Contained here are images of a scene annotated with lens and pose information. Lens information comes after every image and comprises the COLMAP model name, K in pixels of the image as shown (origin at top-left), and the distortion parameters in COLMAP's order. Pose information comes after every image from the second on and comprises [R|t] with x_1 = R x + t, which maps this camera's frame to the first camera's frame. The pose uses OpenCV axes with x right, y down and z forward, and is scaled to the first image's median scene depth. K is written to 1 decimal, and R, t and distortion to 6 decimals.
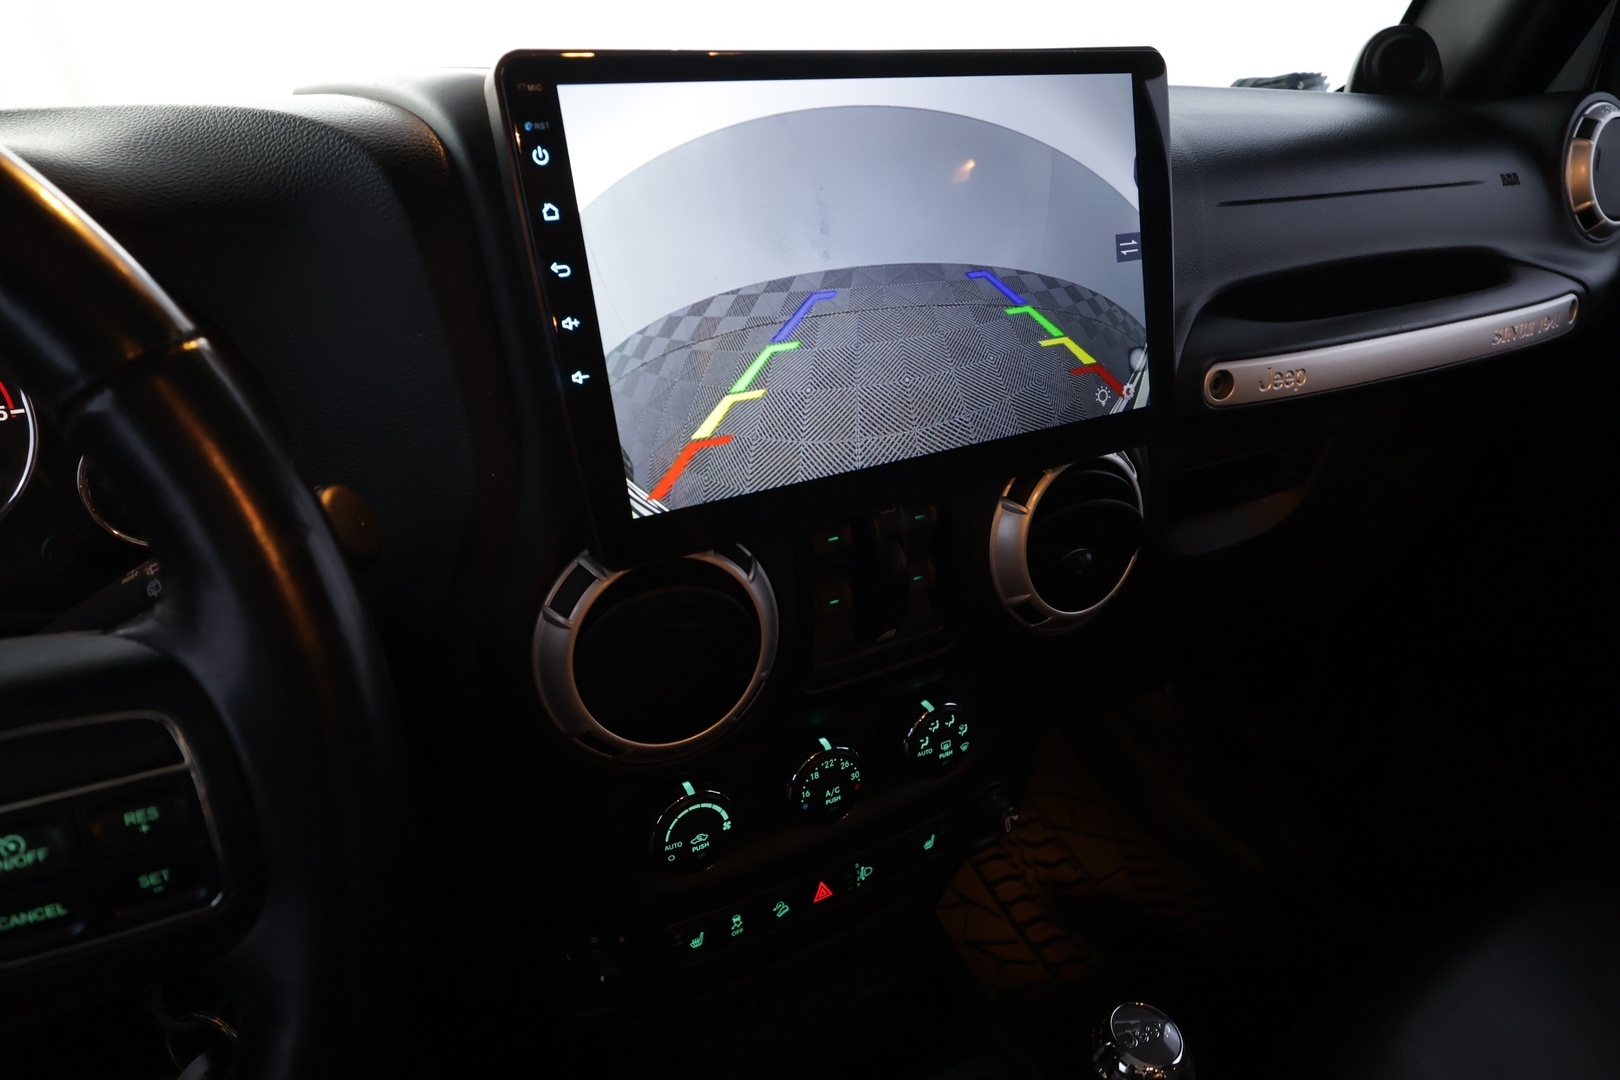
lens RADIAL K [[999.0, 0, 802.5], [0, 999.0, 534.5], [0, 0, 1]] dist [0.004912, 0.004741]
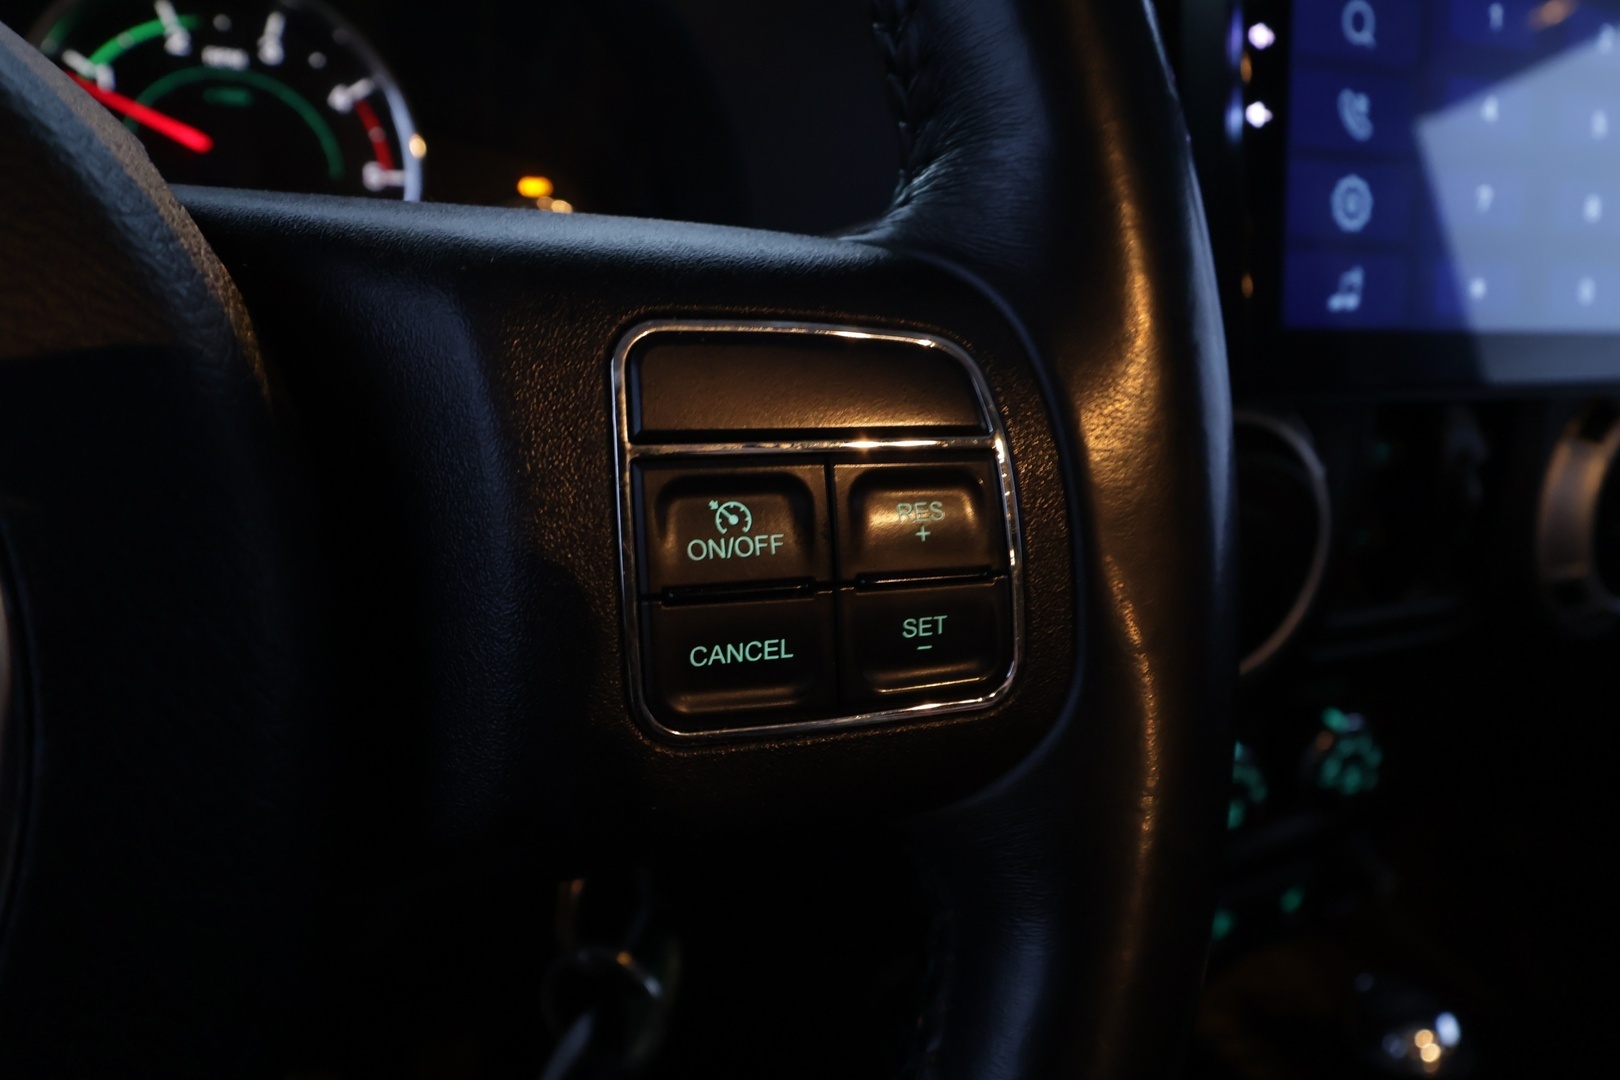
lens RADIAL K [[999.0, 0, 814.7], [0, 999.0, 541.8], [0, 0, 1]] dist [0.004912, 0.004741]
pose [[0.992127, 0.106635, -0.065676, -0.258978], [-0.110940, 0.991645, -0.065816, 0.130333], [0.058109, 0.072584, 0.995668, 0.166910]]
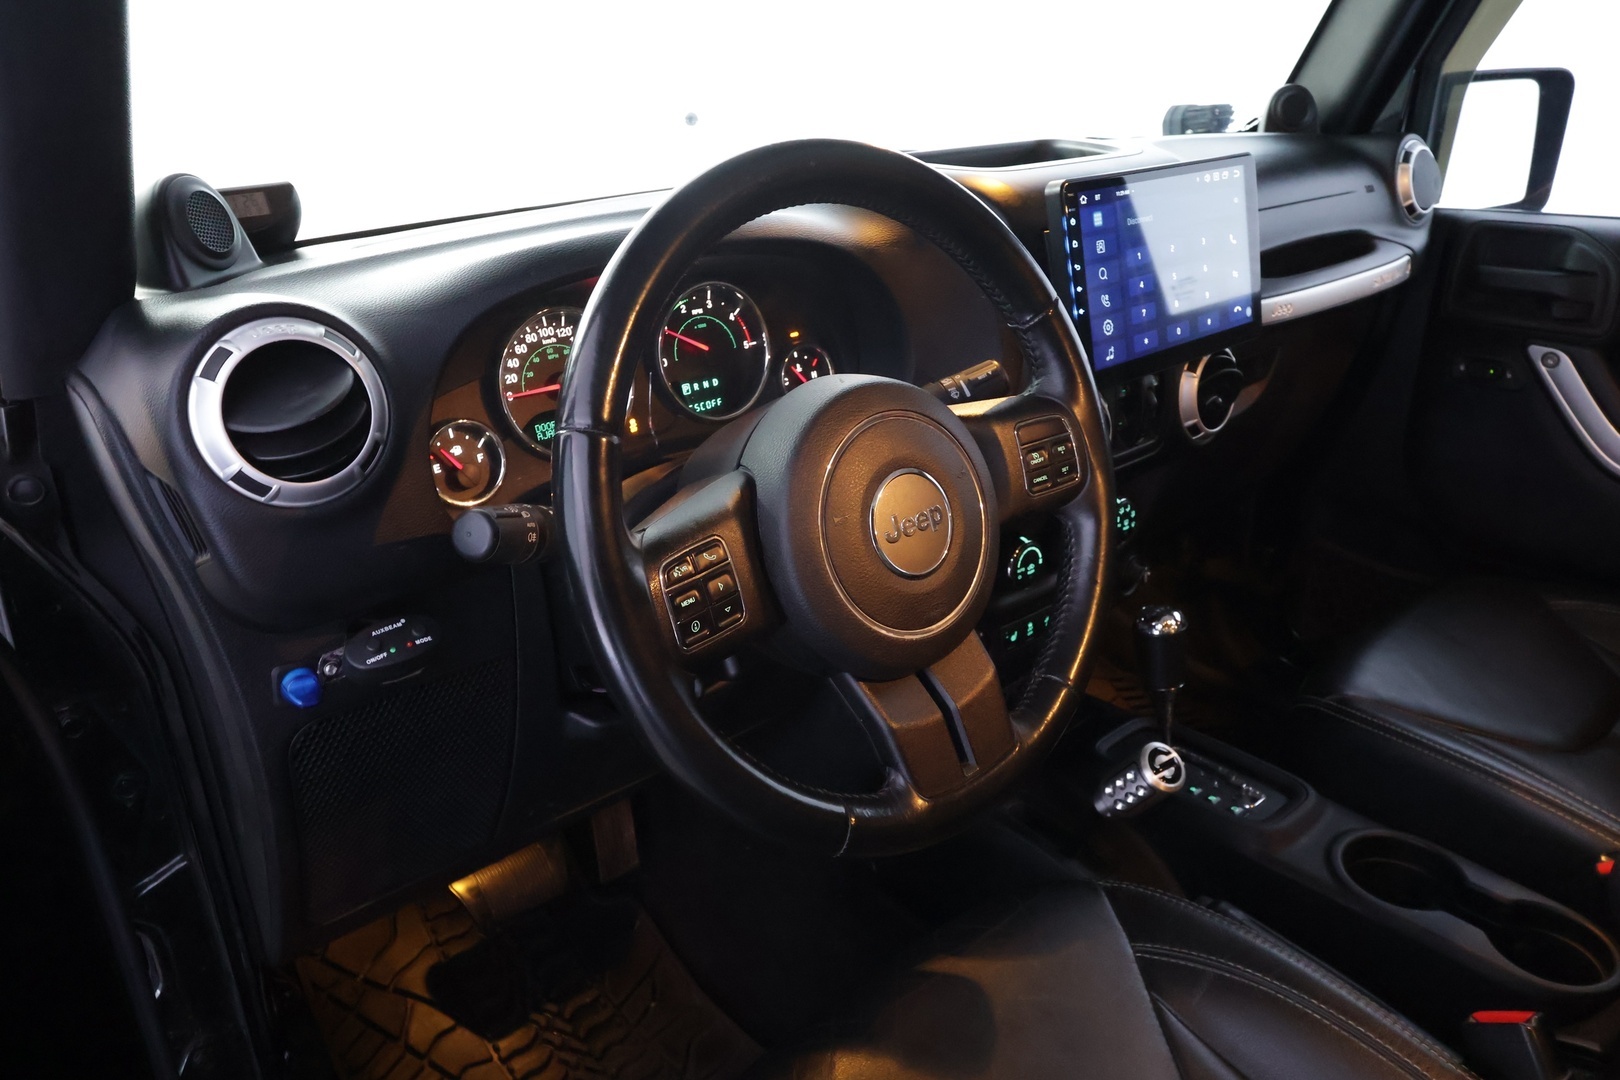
lens RADIAL K [[1091.2, 0, 810.4], [0, 1091.2, 541.5], [0, 0, 1]] dist [-0.001025, -0.002267]
pose [[0.980535, -0.080603, 0.179036, -0.785629], [0.078380, 0.996733, 0.019470, 0.167919], [-0.180021, -0.005058, 0.983650, -0.841080]]
